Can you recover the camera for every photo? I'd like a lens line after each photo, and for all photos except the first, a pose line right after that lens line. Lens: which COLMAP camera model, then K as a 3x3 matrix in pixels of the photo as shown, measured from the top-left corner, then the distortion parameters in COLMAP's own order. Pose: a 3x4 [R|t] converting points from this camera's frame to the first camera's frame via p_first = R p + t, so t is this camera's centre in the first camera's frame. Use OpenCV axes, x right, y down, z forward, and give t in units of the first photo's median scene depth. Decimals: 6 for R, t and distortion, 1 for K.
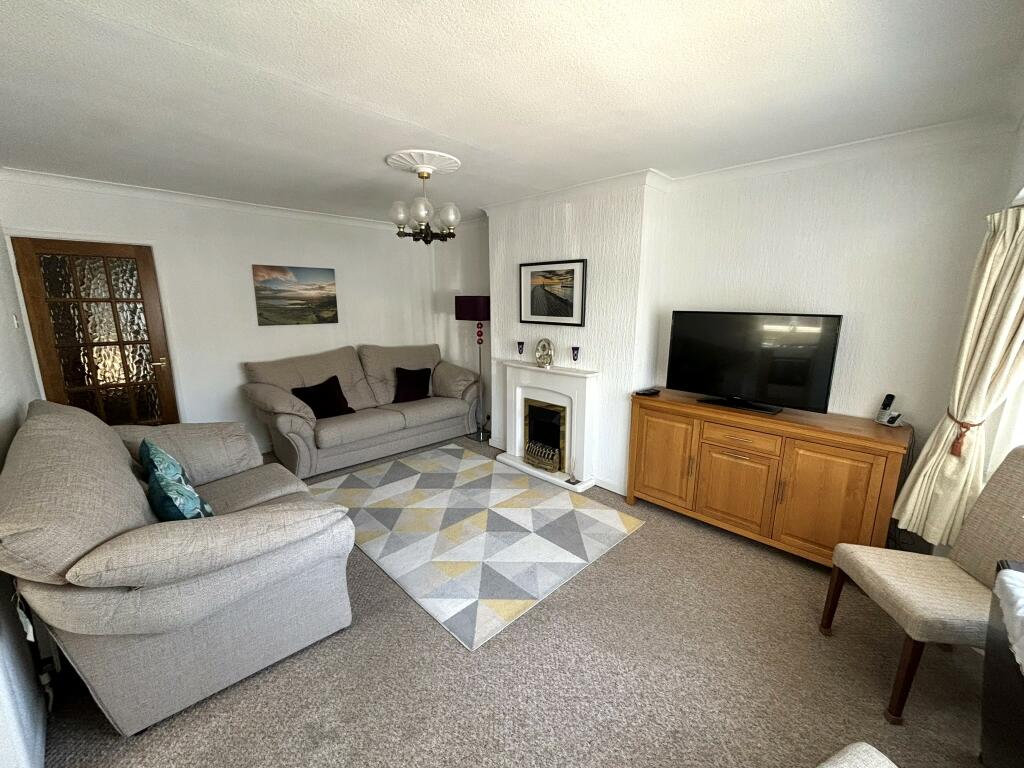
lens RADIAL K [[412.6, 0, 511.1], [0, 412.6, 387.1], [0, 0, 1]] dist [-0.000724, -0.000373]
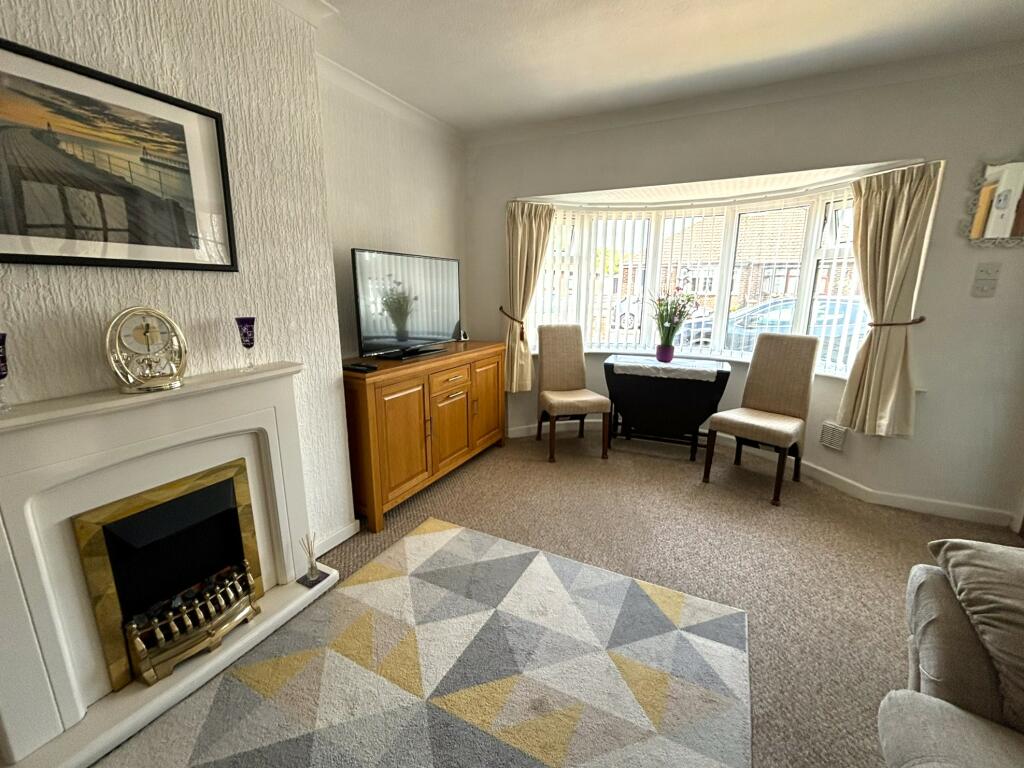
lens RADIAL K [[431.3, 0, 512.0], [0, 431.3, 384.0], [0, 0, 1]] dist [0.002599, -0.004371]
pose [[-0.315390, -0.212589, 0.924843, -0.372426], [0.189201, 0.940930, 0.280808, -0.102536], [-0.929910, 0.263545, -0.256538, 0.843776]]
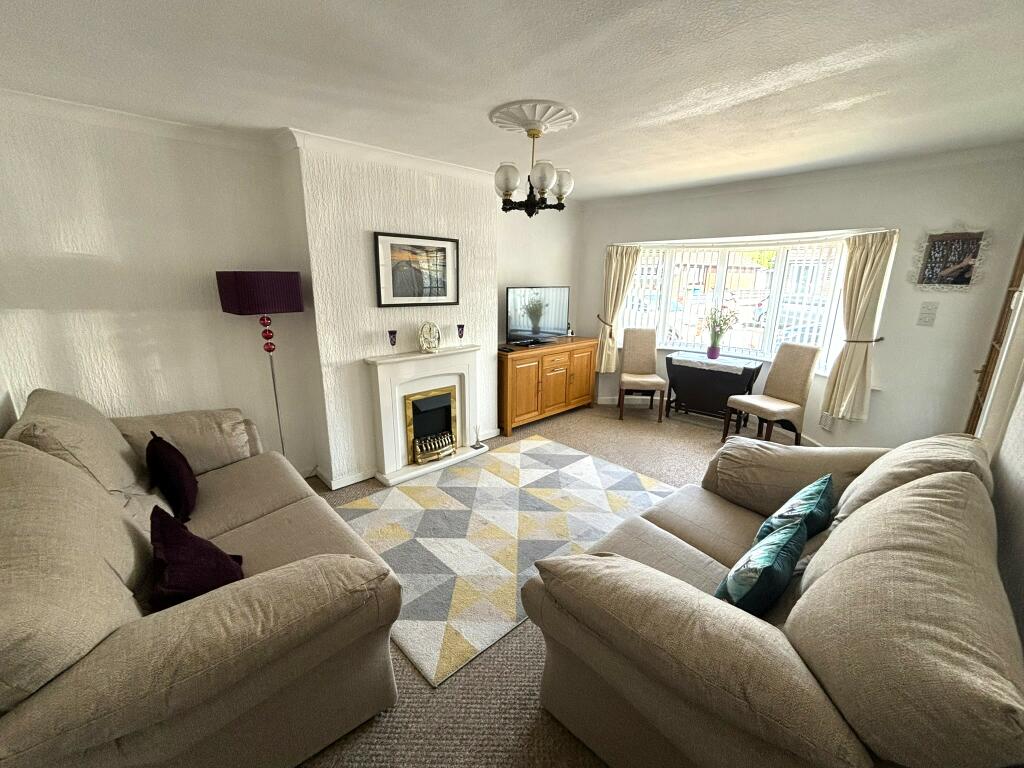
lens RADIAL K [[417.5, 0, 510.0], [0, 417.5, 384.3], [0, 0, 1]] dist [0.006917, -0.000303]
pose [[0.023020, -0.252607, 0.967295, -0.875979], [0.197565, 0.949620, 0.243289, -0.180272], [-0.980020, 0.185503, 0.071766, 0.804534]]
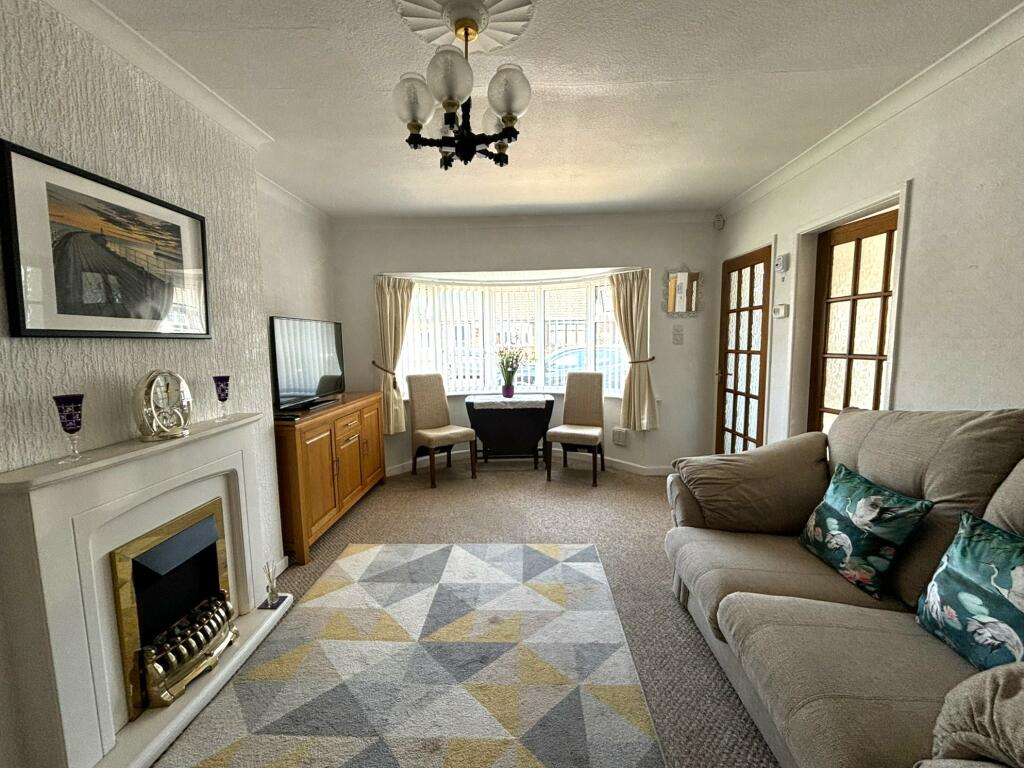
lens RADIAL K [[427.2, 0, 515.1], [0, 427.2, 383.2], [0, 0, 1]] dist [-0.015326, -0.000360]
pose [[-0.691956, -0.065224, 0.718987, -0.492595], [0.160745, 0.956991, 0.241516, -0.155360], [-0.703816, 0.282692, -0.651711, 1.060602]]
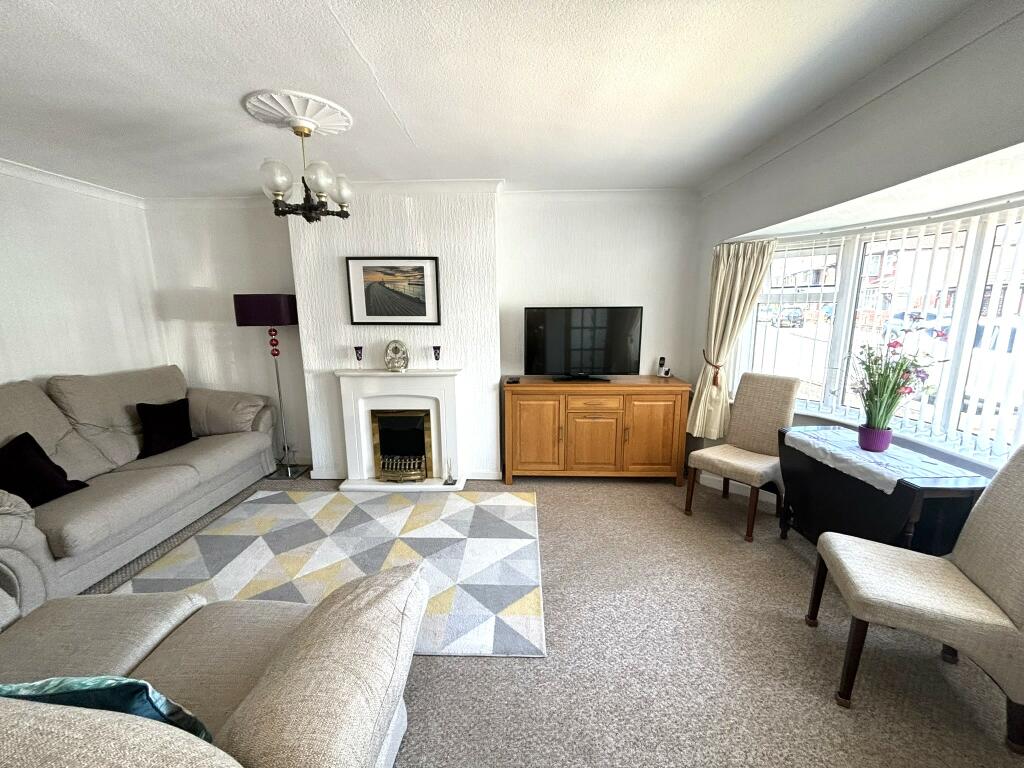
lens RADIAL K [[416.8, 0, 510.3], [0, 416.8, 385.1], [0, 0, 1]] dist [0.001319, -0.000411]
pose [[0.724131, -0.135644, 0.676191, -0.384191], [0.150905, 0.987872, 0.036563, -0.014701], [-0.672950, 0.075564, 0.735818, 0.157477]]
